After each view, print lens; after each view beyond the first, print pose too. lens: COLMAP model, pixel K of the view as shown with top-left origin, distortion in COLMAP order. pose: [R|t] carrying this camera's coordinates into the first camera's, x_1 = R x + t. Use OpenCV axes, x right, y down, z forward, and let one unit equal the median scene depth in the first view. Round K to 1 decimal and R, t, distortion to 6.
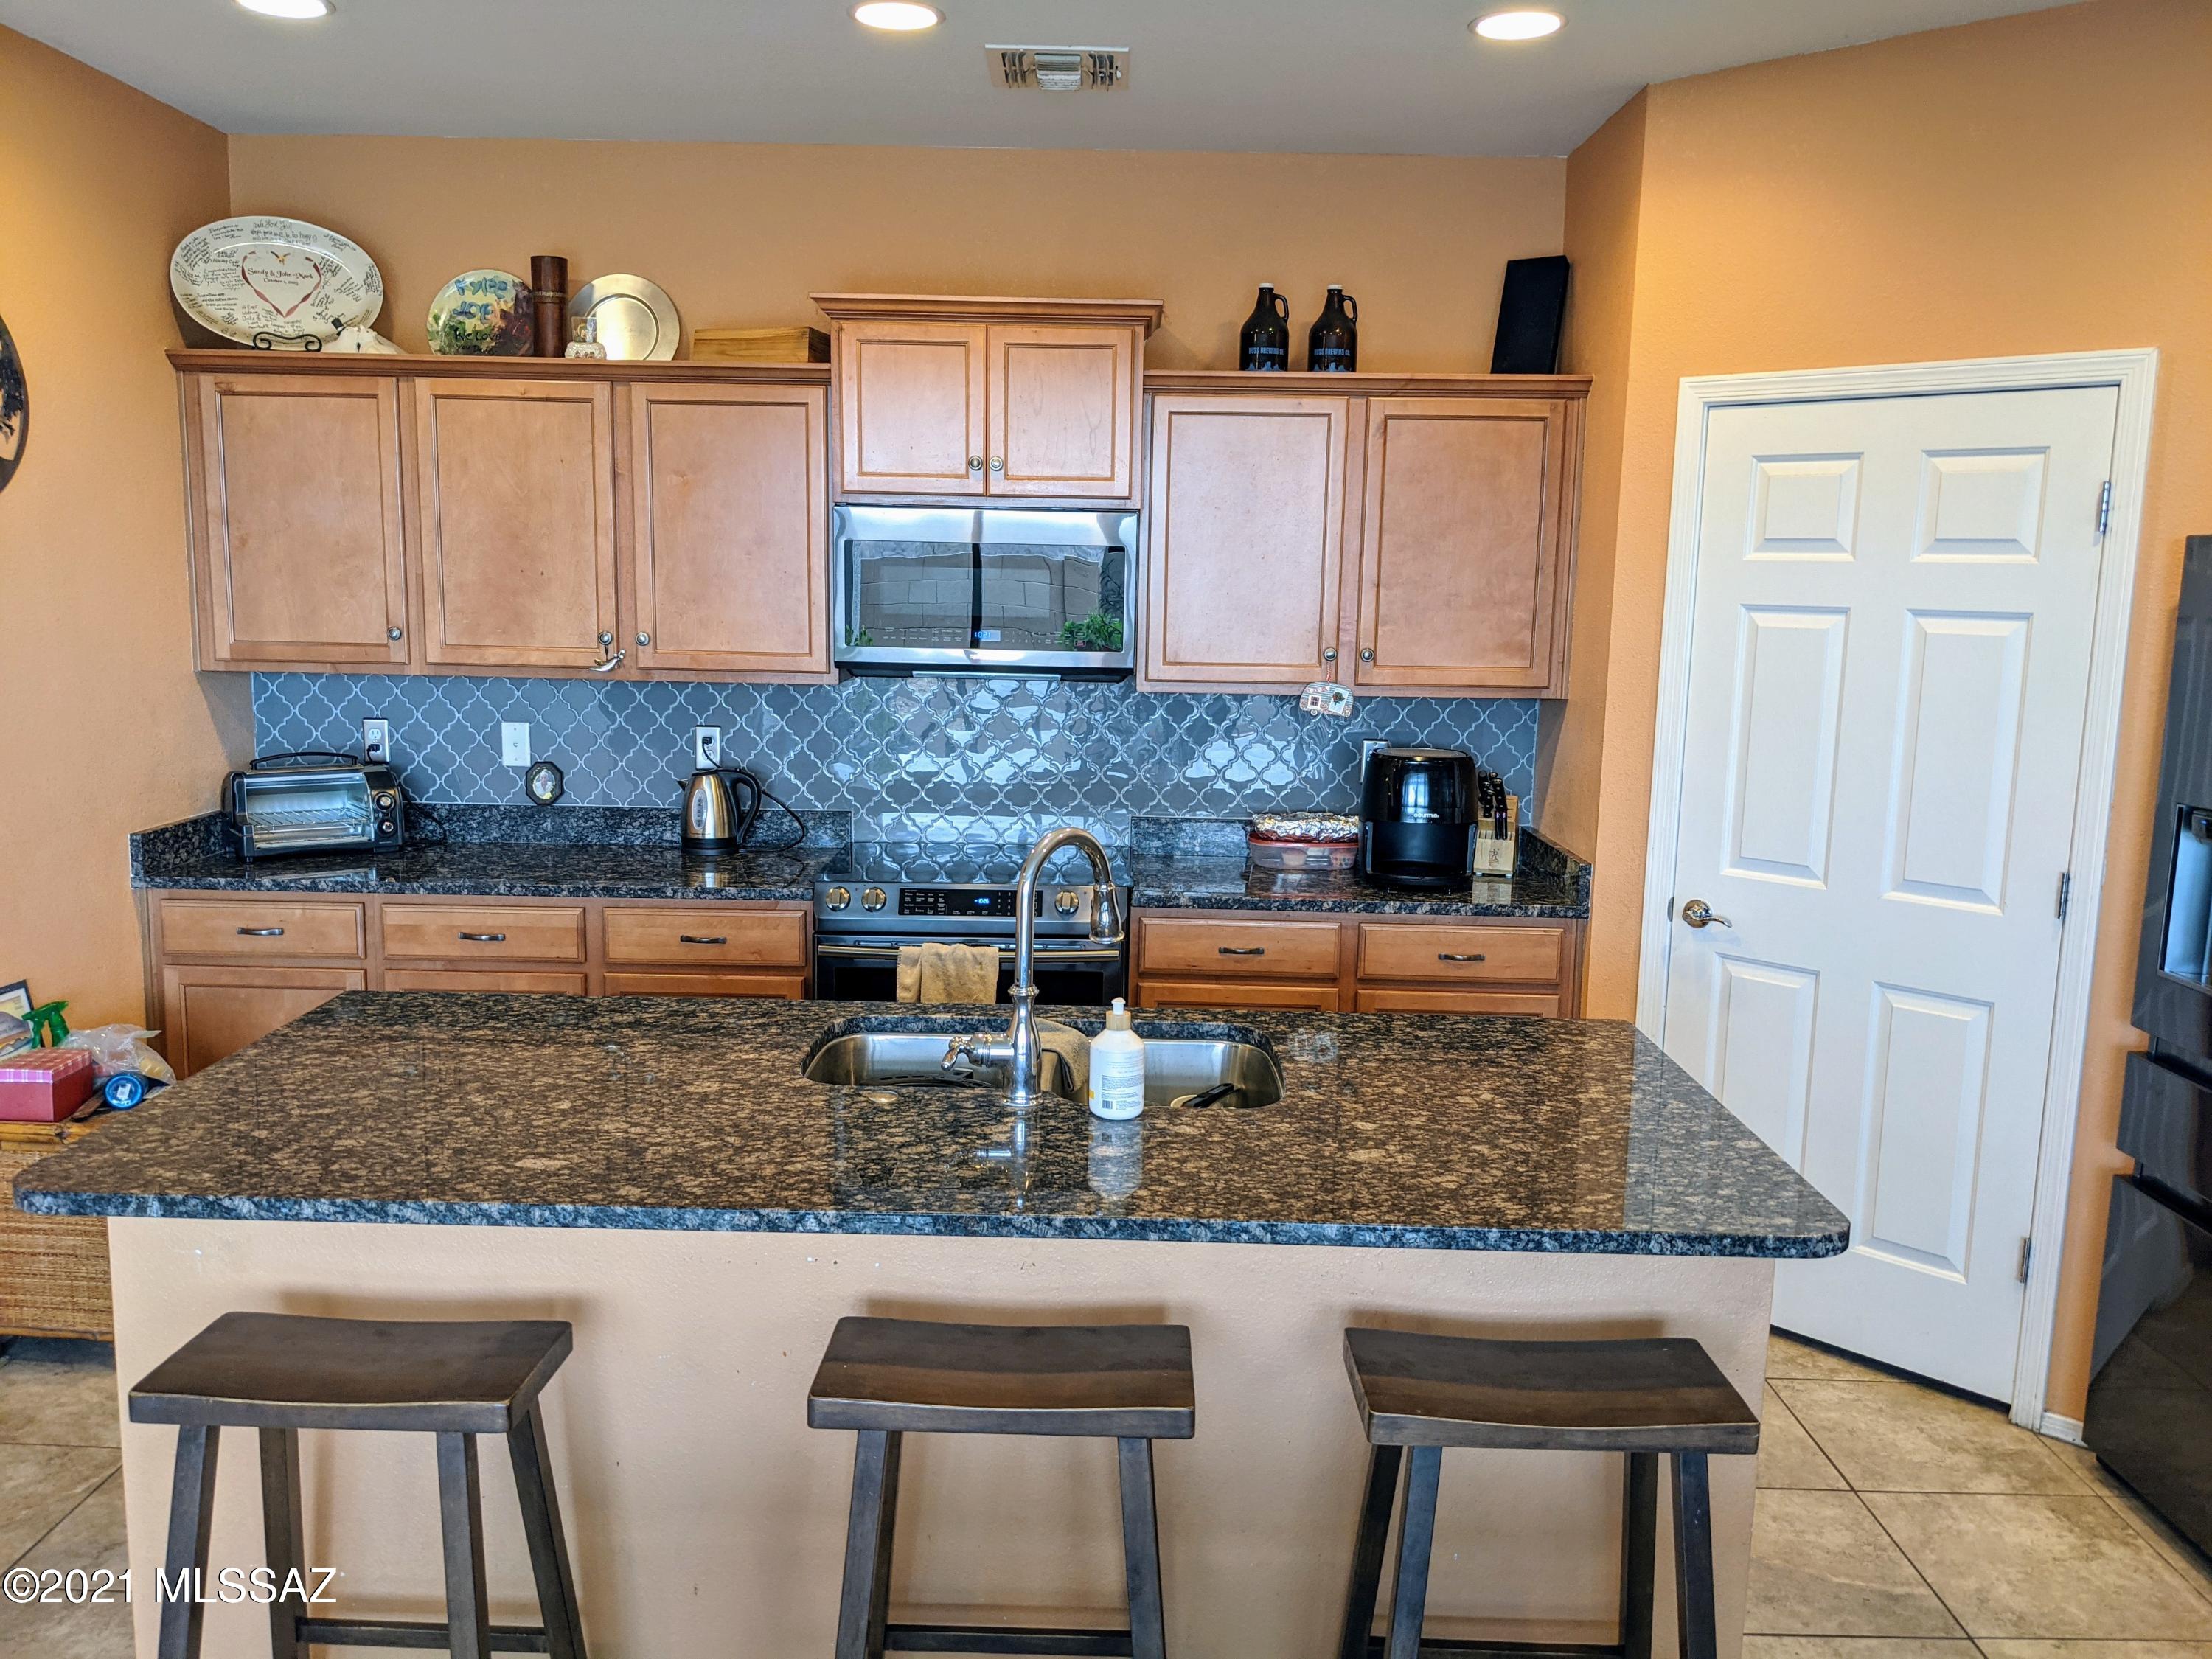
lens RADIAL K [[1737.5, 0, 1091.3], [0, 1737.5, 830.4], [0, 0, 1]] dist [0.056173, -0.089454]
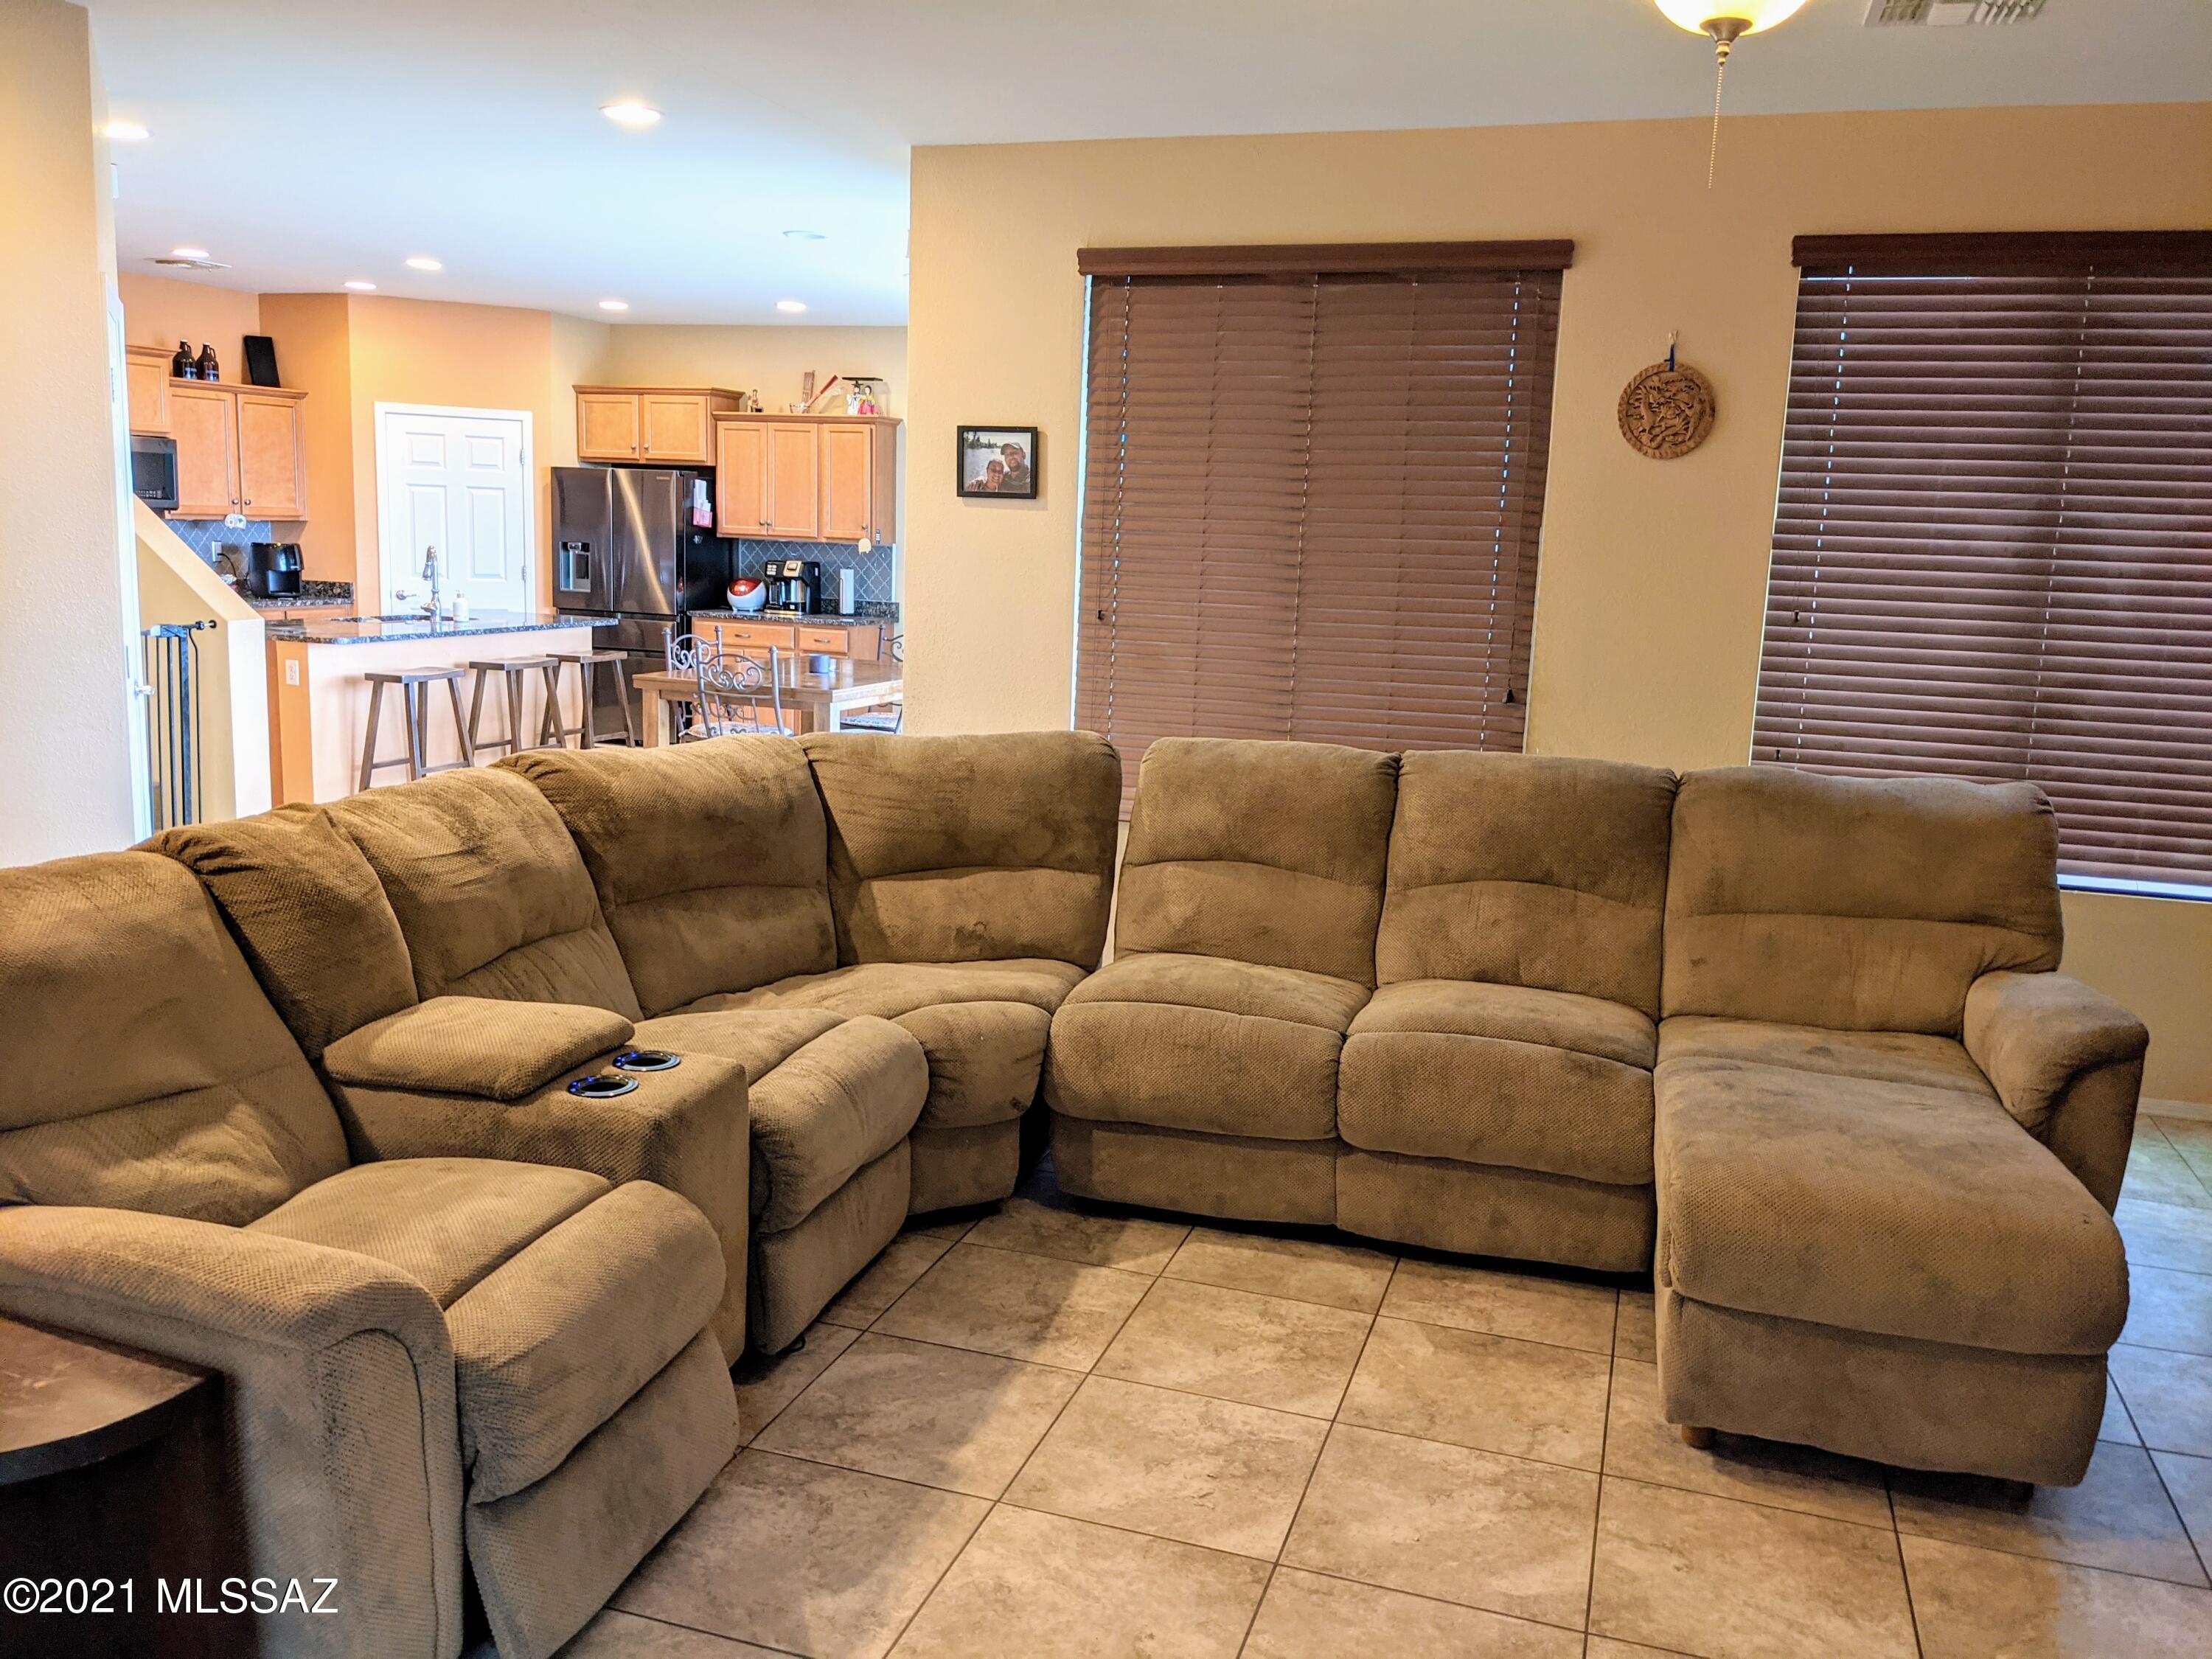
lens RADIAL K [[1737.5, 0, 1100.0], [0, 1737.5, 820.6], [0, 0, 1]] dist [0.056173, -0.089454]
pose [[0.305388, -0.170507, 0.936838, -1.847635], [0.110483, 0.983538, 0.142992, 0.116124], [-0.945797, 0.059837, 0.319199, -0.860336]]
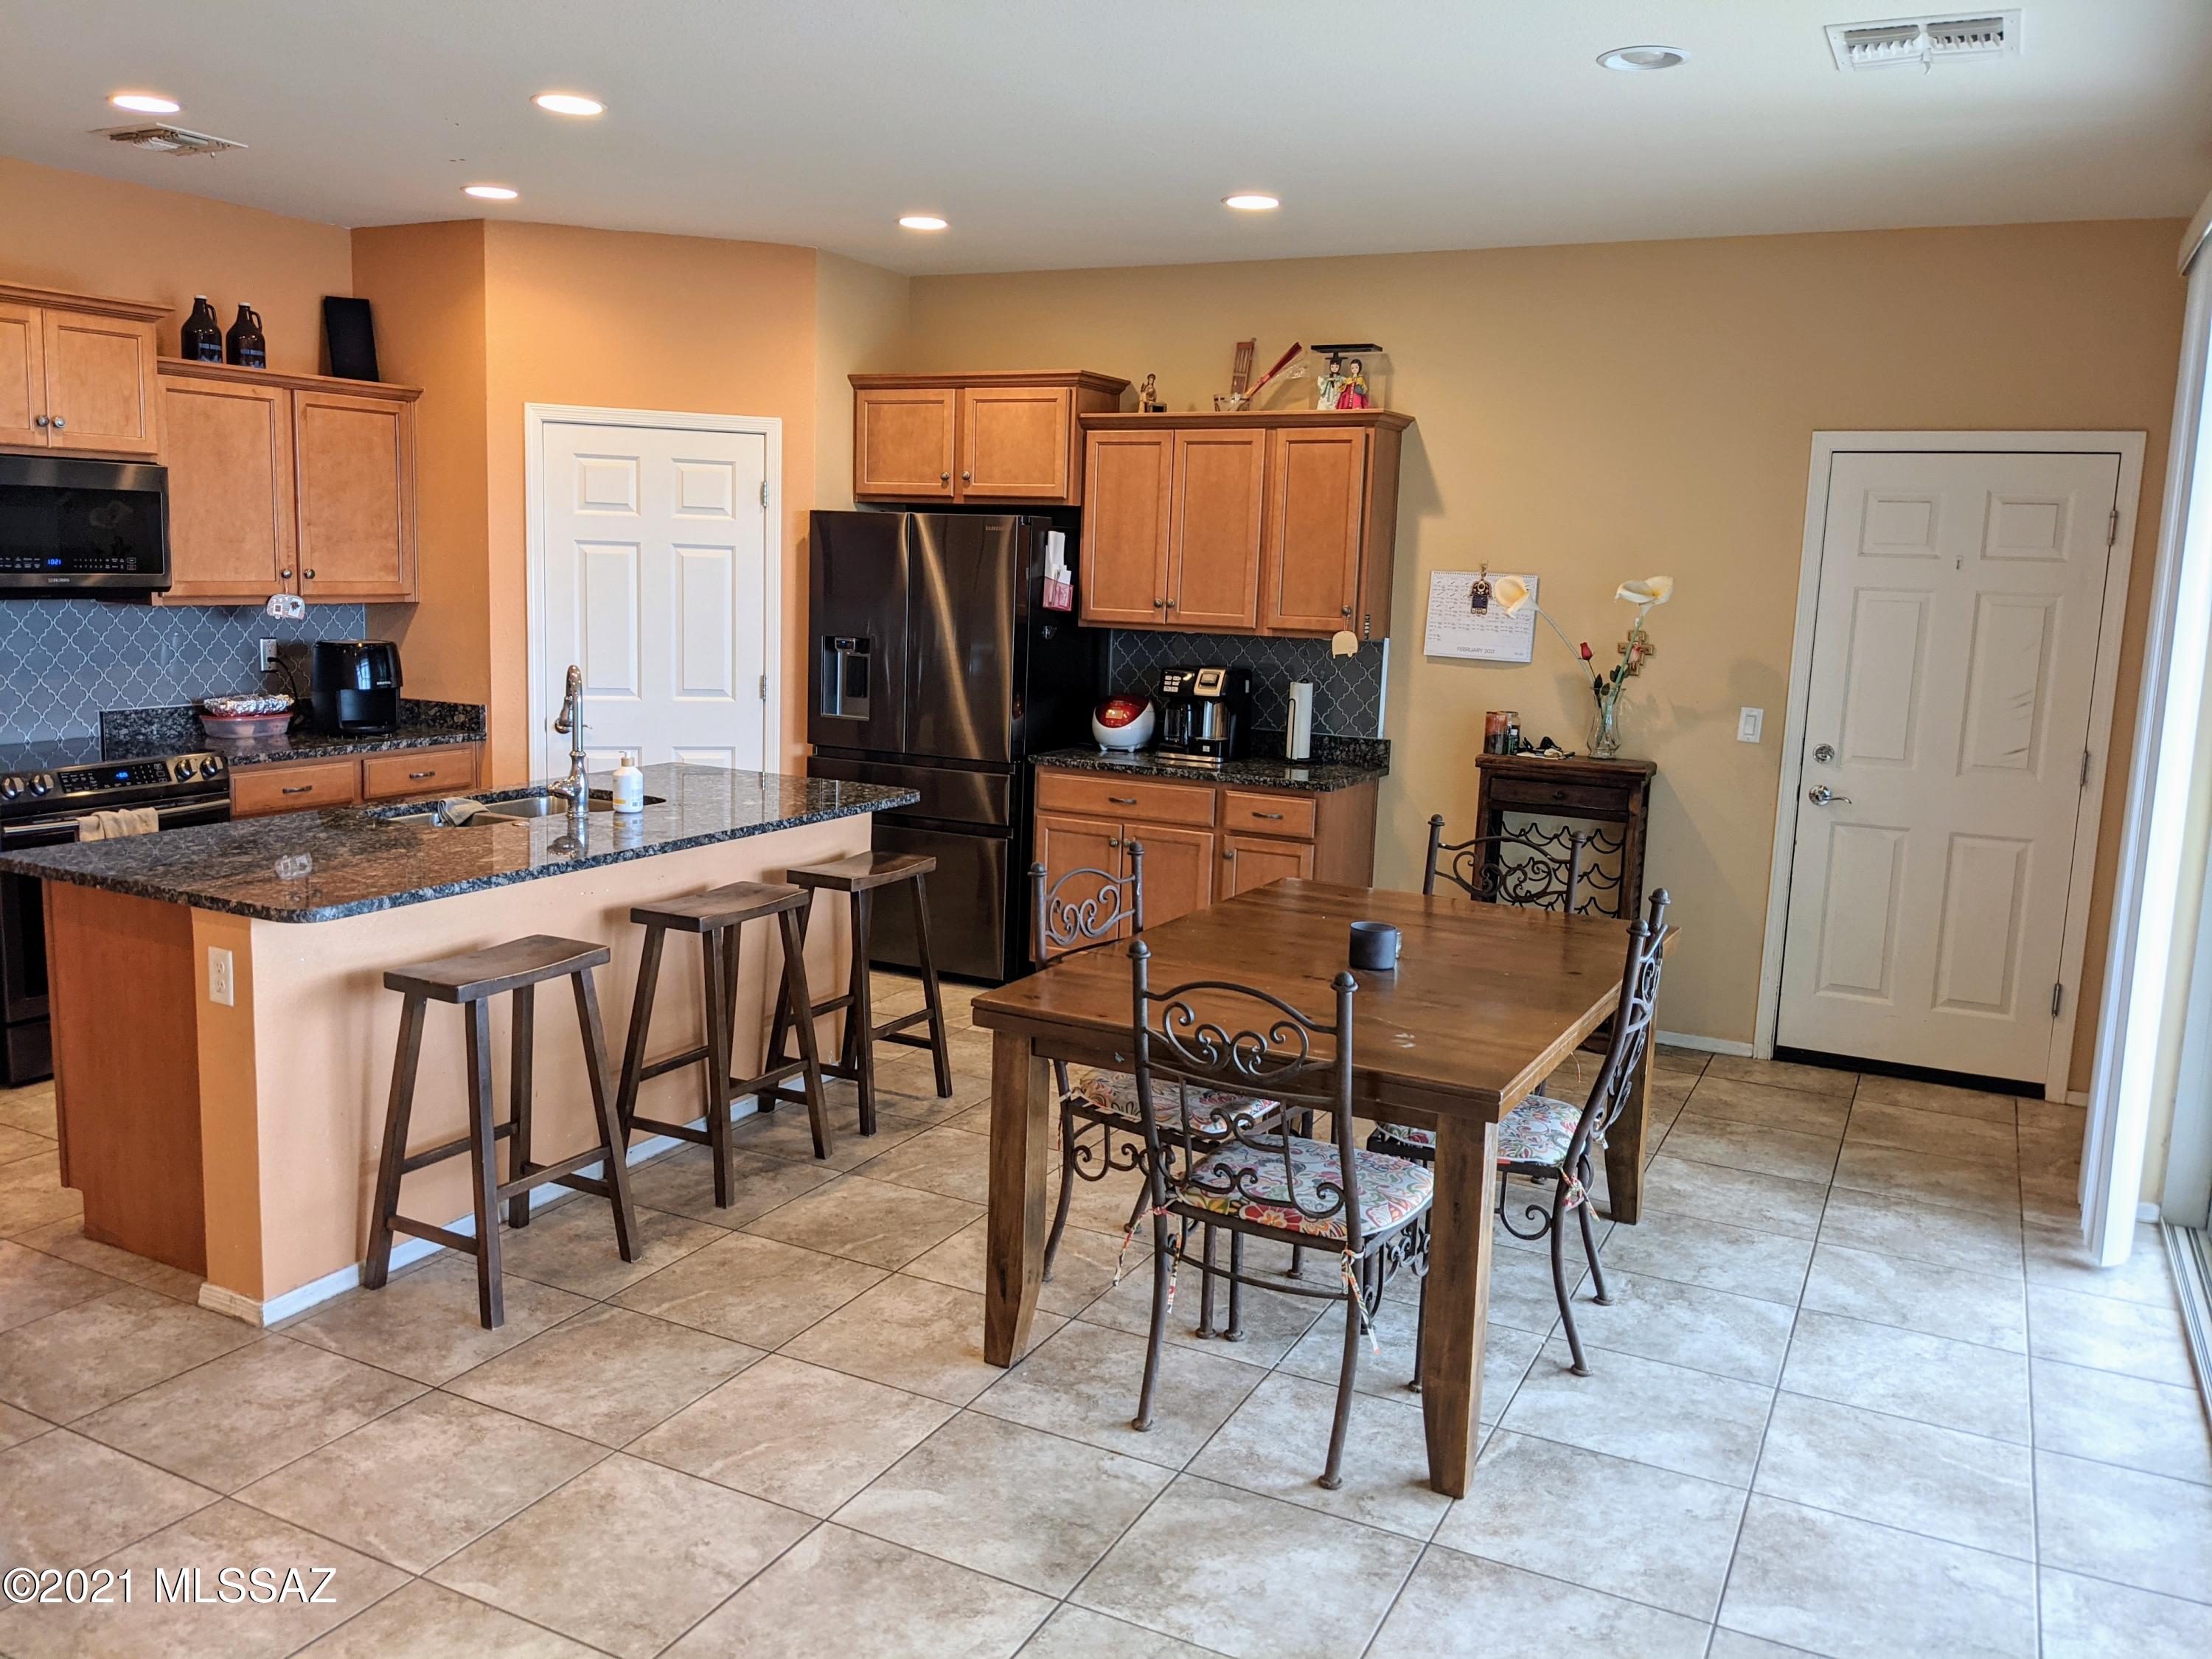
lens RADIAL K [[1737.5, 0, 1075.0], [0, 1737.5, 815.5], [0, 0, 1]] dist [0.056173, -0.089454]
pose [[0.449330, -0.138422, 0.882577, -0.852101], [0.108694, 0.989054, 0.099784, 0.017648], [-0.886729, 0.051095, 0.459457, -0.184026]]
